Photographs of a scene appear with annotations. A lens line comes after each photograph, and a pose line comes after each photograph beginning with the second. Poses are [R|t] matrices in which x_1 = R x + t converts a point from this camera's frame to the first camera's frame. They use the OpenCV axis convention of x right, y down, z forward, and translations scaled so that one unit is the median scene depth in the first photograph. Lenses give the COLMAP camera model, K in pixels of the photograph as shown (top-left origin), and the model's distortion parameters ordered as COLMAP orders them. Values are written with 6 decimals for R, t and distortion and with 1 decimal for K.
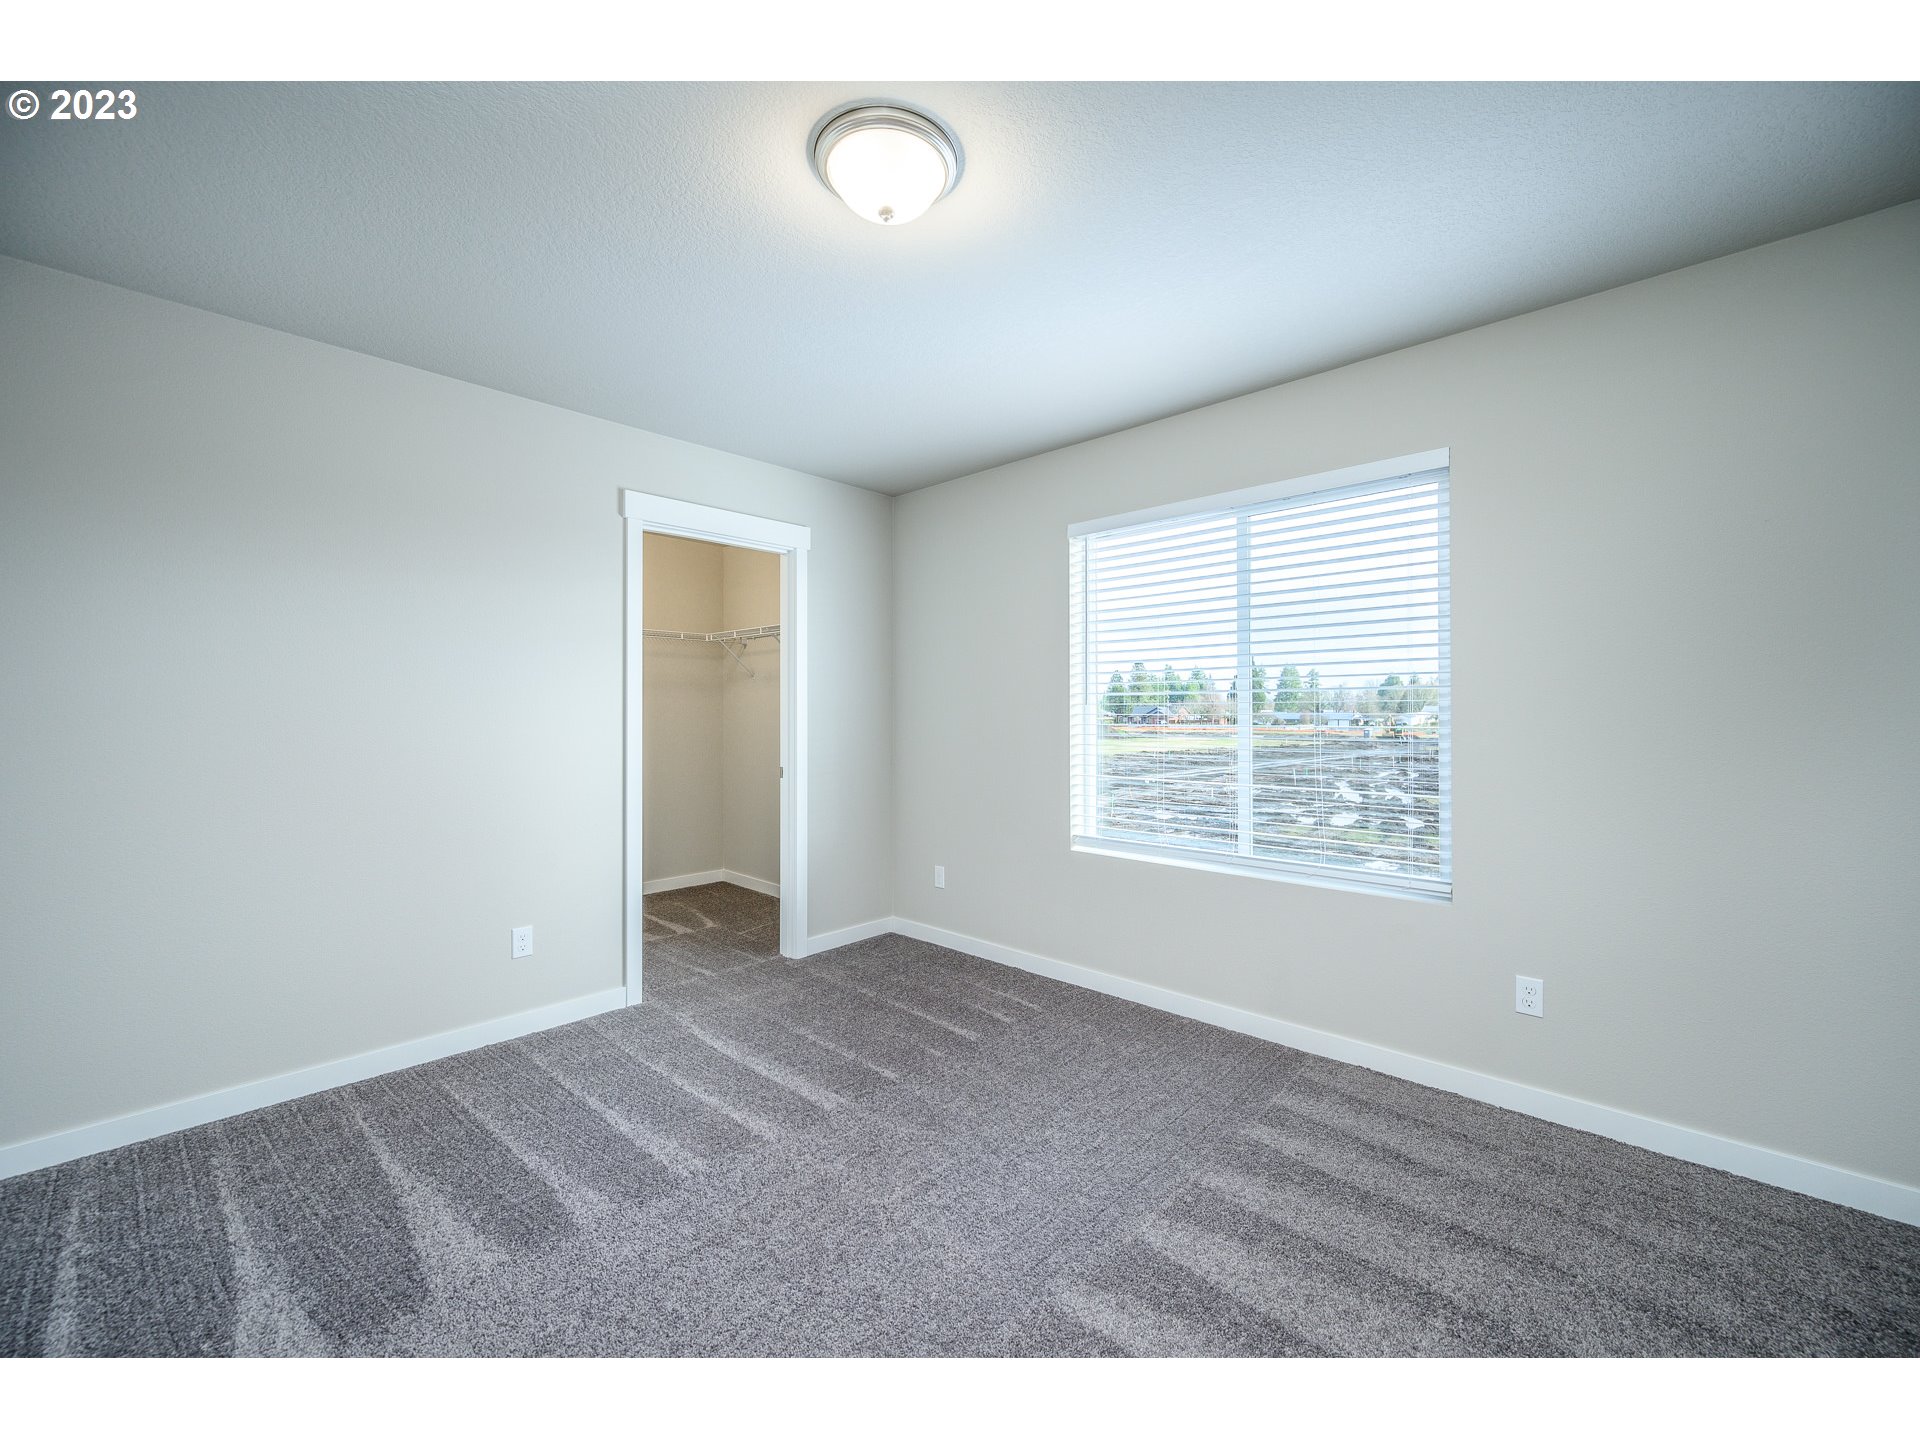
lens RADIAL K [[773.4, 0, 963.3], [0, 773.4, 718.0], [0, 0, 1]] dist [-0.003503, -0.000397]
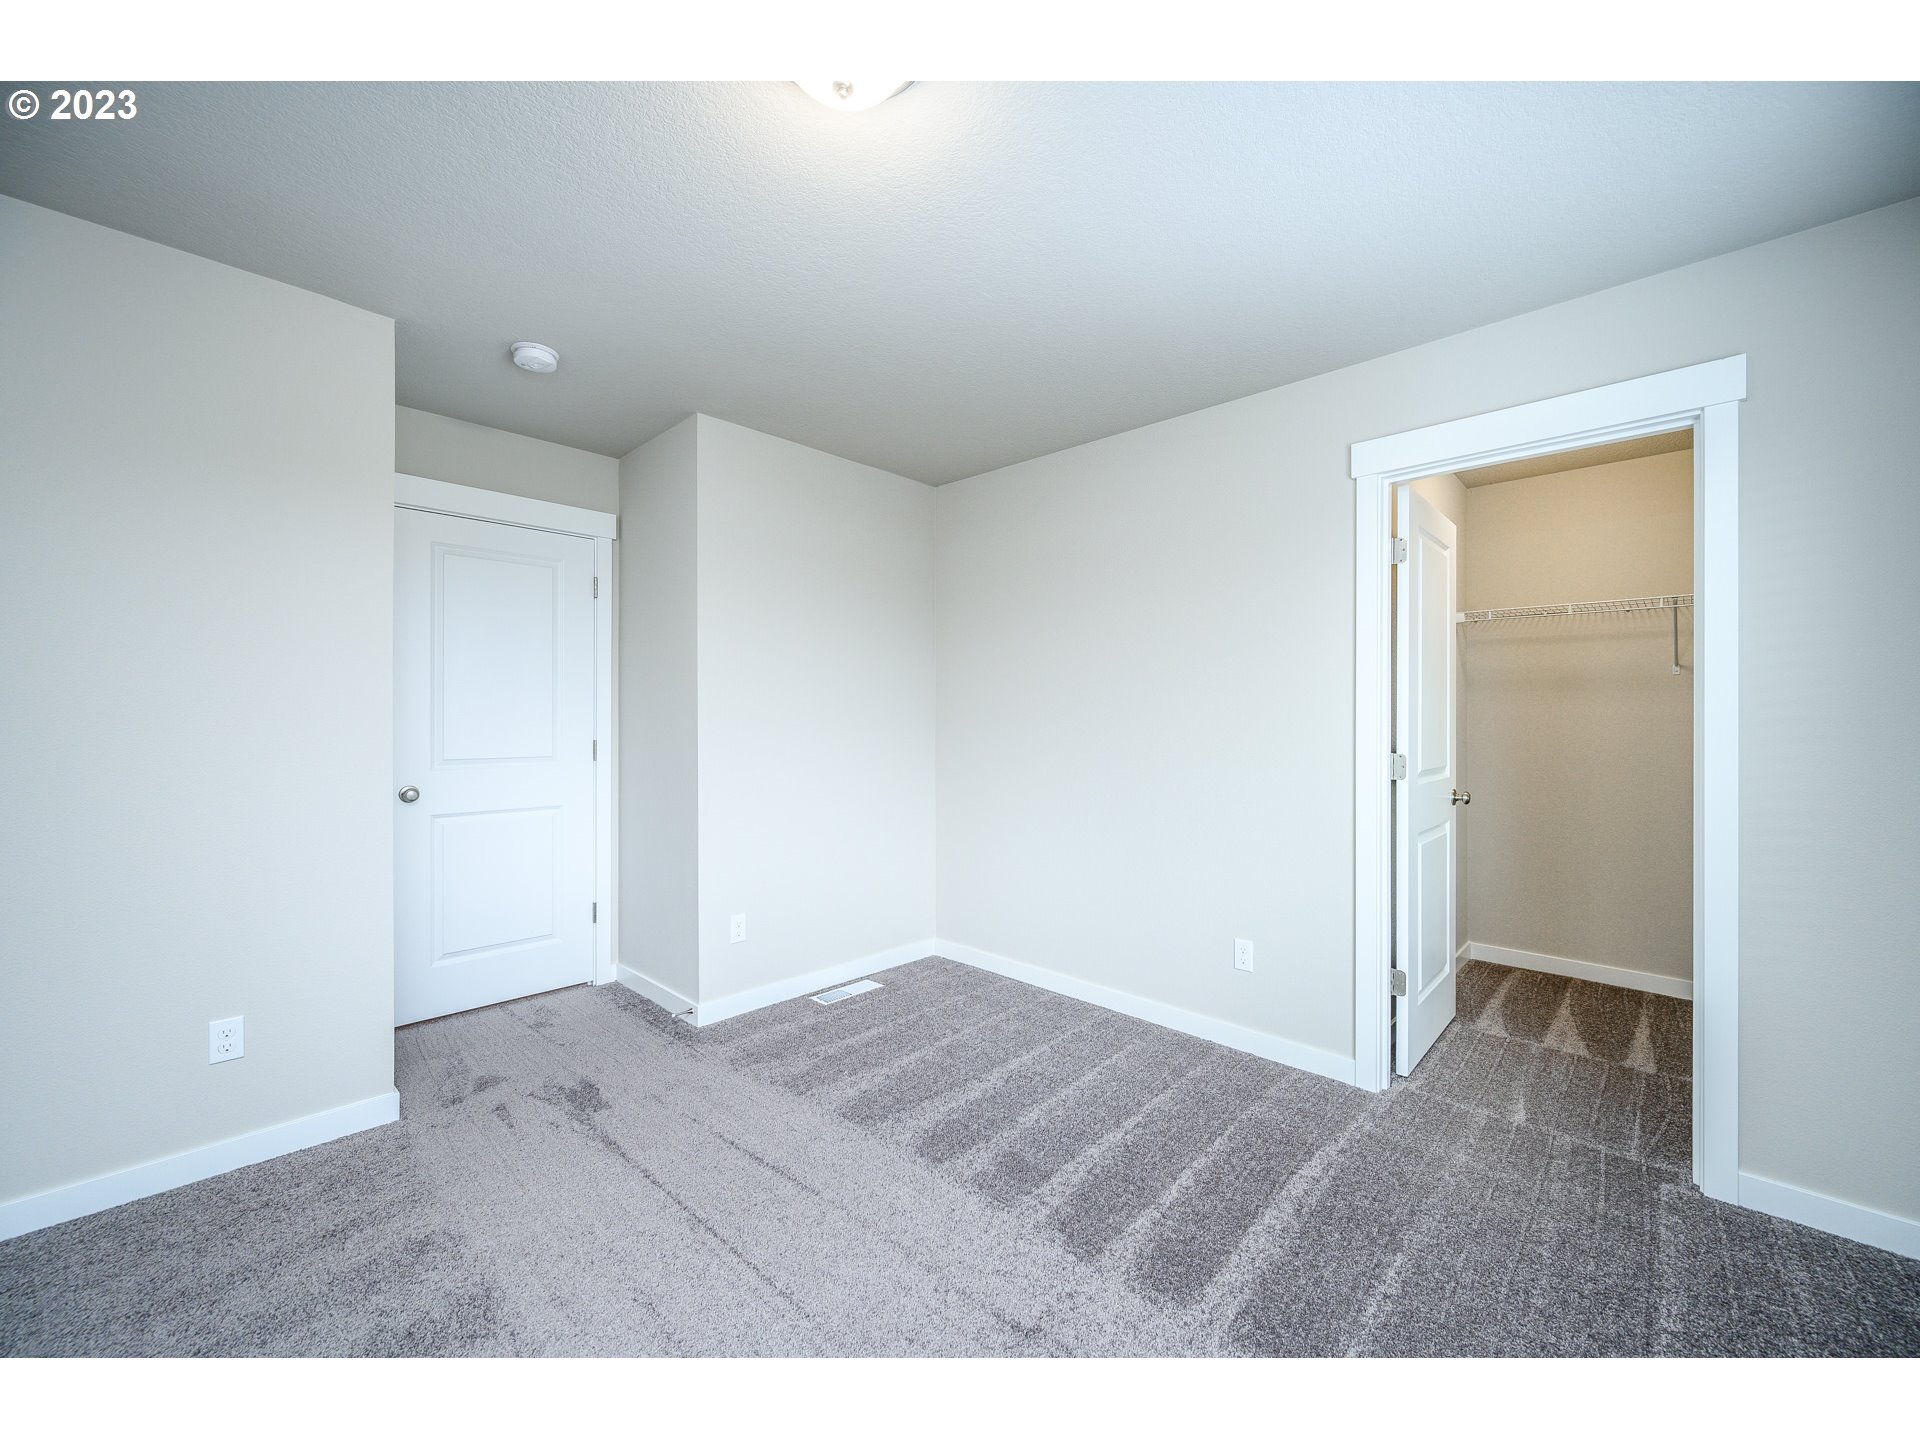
lens RADIAL K [[773.4, 0, 963.3], [0, 773.4, 709.0], [0, 0, 1]] dist [-0.003503, -0.000397]
pose [[-0.022105, -0.006897, -0.999732, 0.379256], [-0.009313, 0.999934, -0.006693, -0.008407], [0.999712, 0.009163, -0.022168, 0.610600]]
